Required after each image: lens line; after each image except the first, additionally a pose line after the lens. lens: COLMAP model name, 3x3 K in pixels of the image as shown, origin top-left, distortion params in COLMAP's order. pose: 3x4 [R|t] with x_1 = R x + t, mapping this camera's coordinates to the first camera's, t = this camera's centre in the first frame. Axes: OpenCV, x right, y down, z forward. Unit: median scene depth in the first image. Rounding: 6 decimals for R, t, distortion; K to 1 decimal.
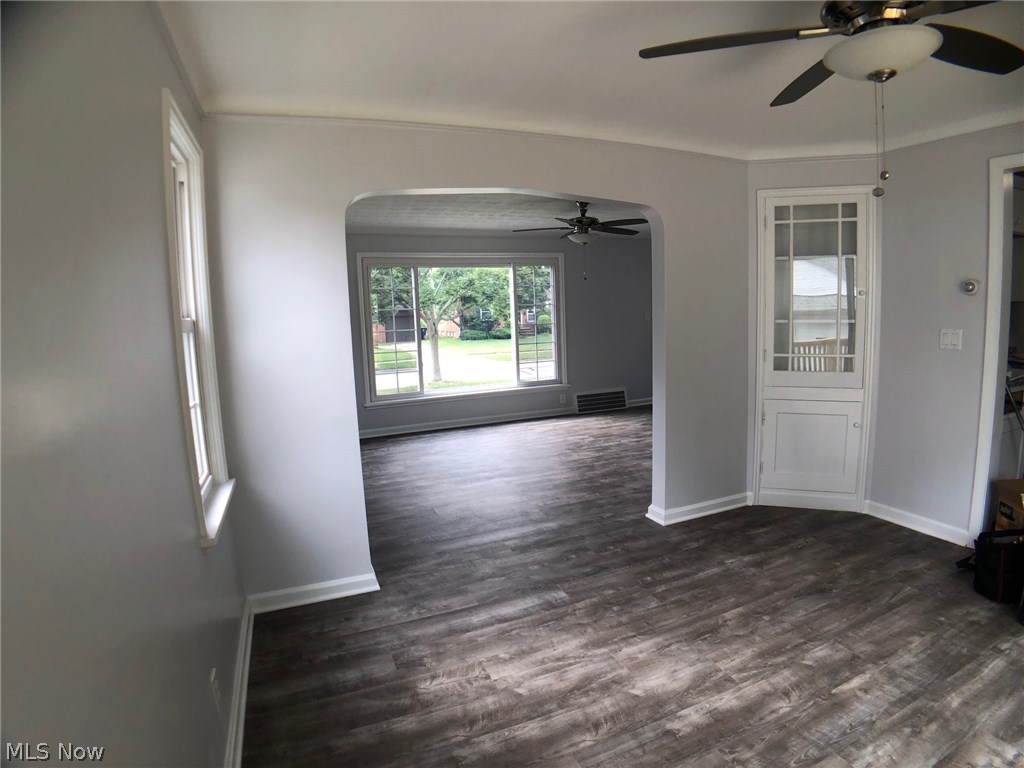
lens RADIAL K [[542.5, 0, 501.0], [0, 542.5, 389.9], [0, 0, 1]] dist [-0.135330, 0.018623]
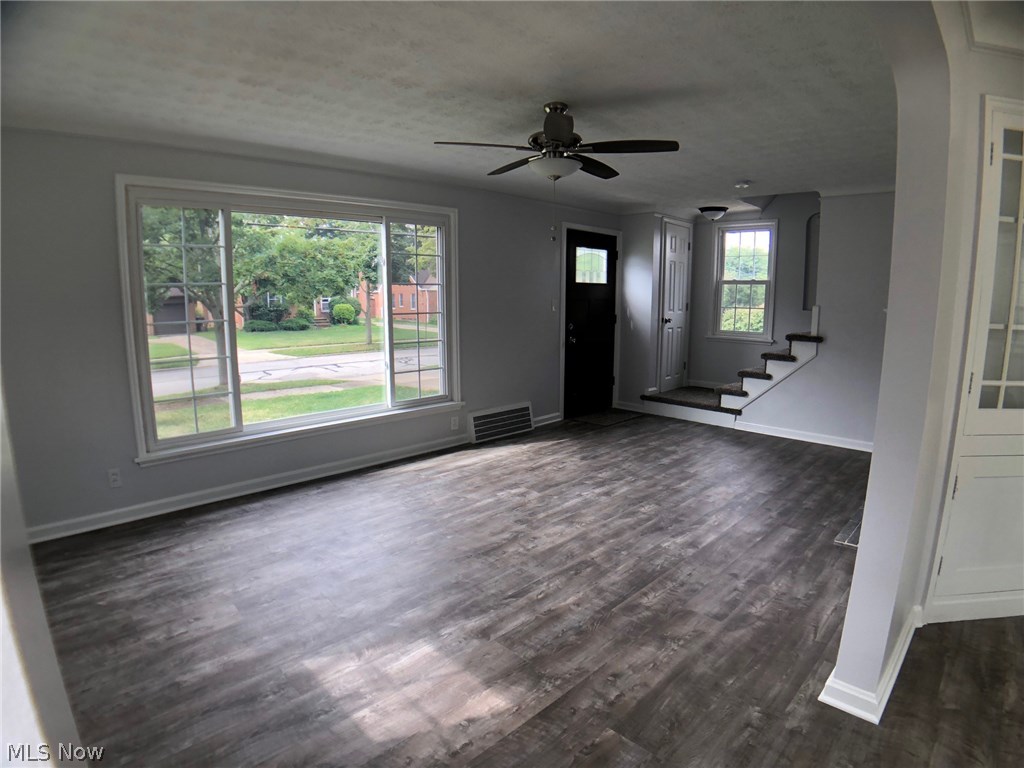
lens RADIAL K [[542.5, 0, 501.0], [0, 542.5, 389.9], [0, 0, 1]] dist [-0.135330, 0.018623]
pose [[0.925648, -0.027876, 0.377358, -0.101758], [0.021474, 0.999545, 0.021163, -0.044054], [-0.377777, -0.011486, 0.925825, 0.386388]]
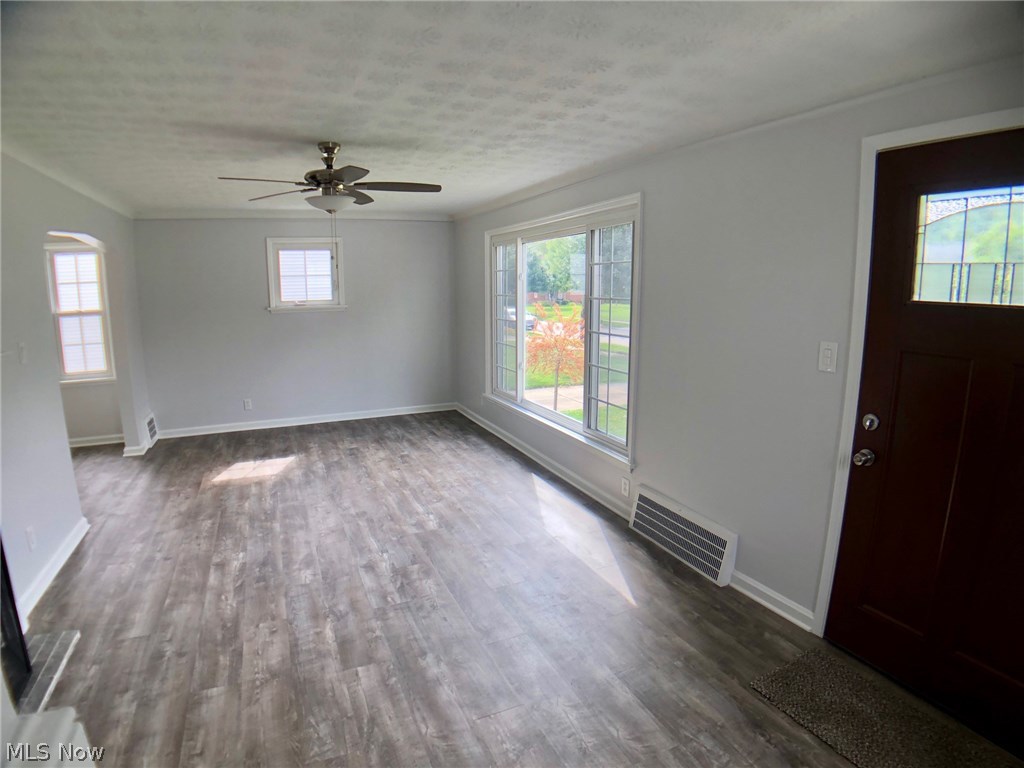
lens RADIAL K [[542.5, 0, 501.0], [0, 542.5, 389.9], [0, 0, 1]] dist [-0.135330, 0.018623]
pose [[0.037434, 0.230562, -0.972337, 0.656371], [-0.135329, 0.965225, 0.223666, -0.190411], [0.990093, 0.123212, 0.067334, 0.953497]]
